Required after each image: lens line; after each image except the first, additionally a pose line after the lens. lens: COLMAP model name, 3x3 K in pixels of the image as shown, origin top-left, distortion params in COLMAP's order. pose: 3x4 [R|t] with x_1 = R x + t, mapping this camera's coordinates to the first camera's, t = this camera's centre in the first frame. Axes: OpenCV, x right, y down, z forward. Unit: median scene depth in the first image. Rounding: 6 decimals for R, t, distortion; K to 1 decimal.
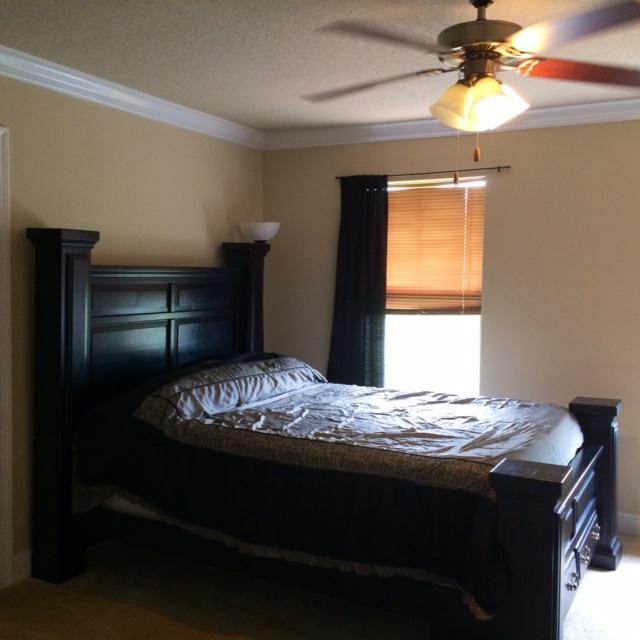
lens RADIAL K [[739.6, 0, 323.4], [0, 739.6, 318.0], [0, 0, 1]] dist [0.079248, 0.000000]
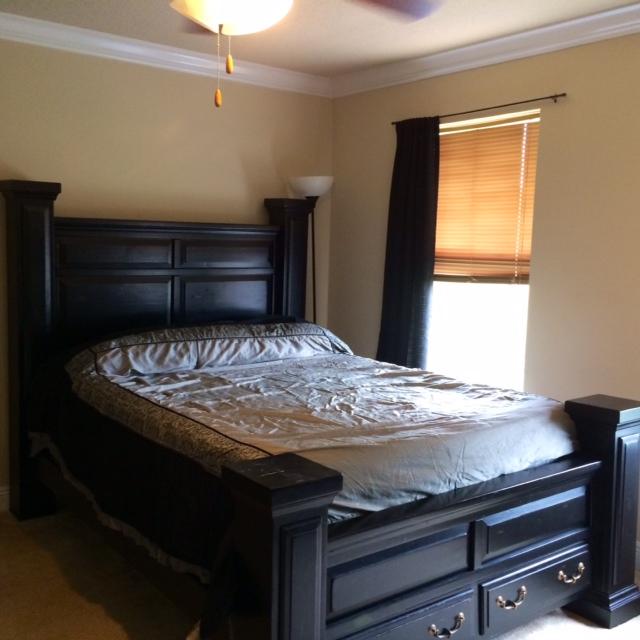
lens RADIAL K [[739.6, 0, 320.8], [0, 739.6, 318.9], [0, 0, 1]] dist [0.079248, 0.000000]
pose [[0.910451, 0.056418, -0.409751, 0.400711], [-0.040235, 0.998036, 0.048019, 0.003925], [0.411656, -0.027233, 0.910932, 0.199456]]
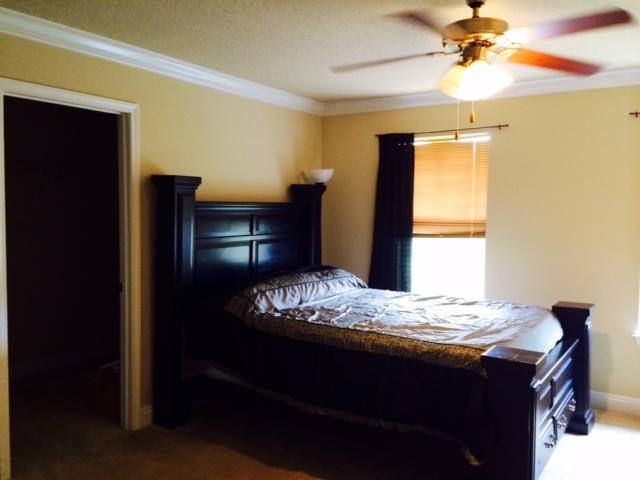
lens RADIAL K [[556.6, 0, 324.3], [0, 556.6, 238.8], [0, 0, 1]] dist [0.080570, -0.019622]
pose [[0.995861, 0.003854, -0.090803, 0.021522], [-0.004203, 0.999984, -0.003653, 0.002181], [0.090787, 0.004020, 0.995862, -0.017781]]
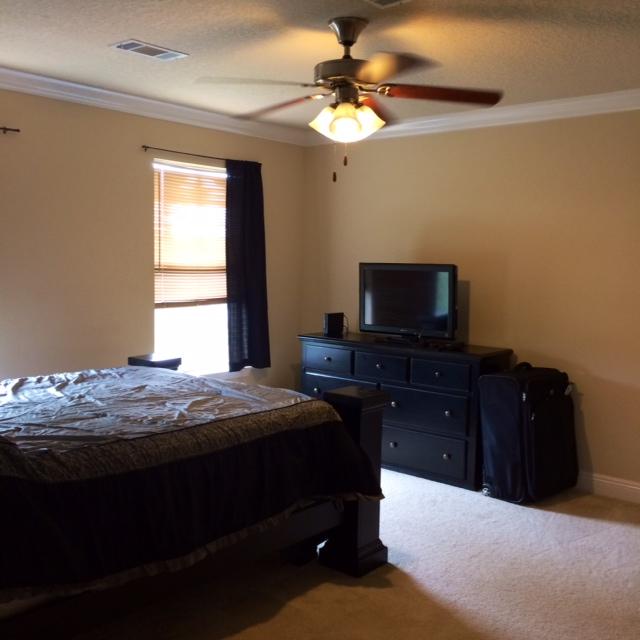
lens RADIAL K [[739.6, 0, 322.2], [0, 739.6, 319.5], [0, 0, 1]] dist [0.079248, 0.000000]
pose [[0.209942, -0.095860, 0.973003, -0.695255], [0.046150, 0.995044, 0.088074, -0.037412], [-0.976624, 0.026414, 0.213326, 0.494577]]
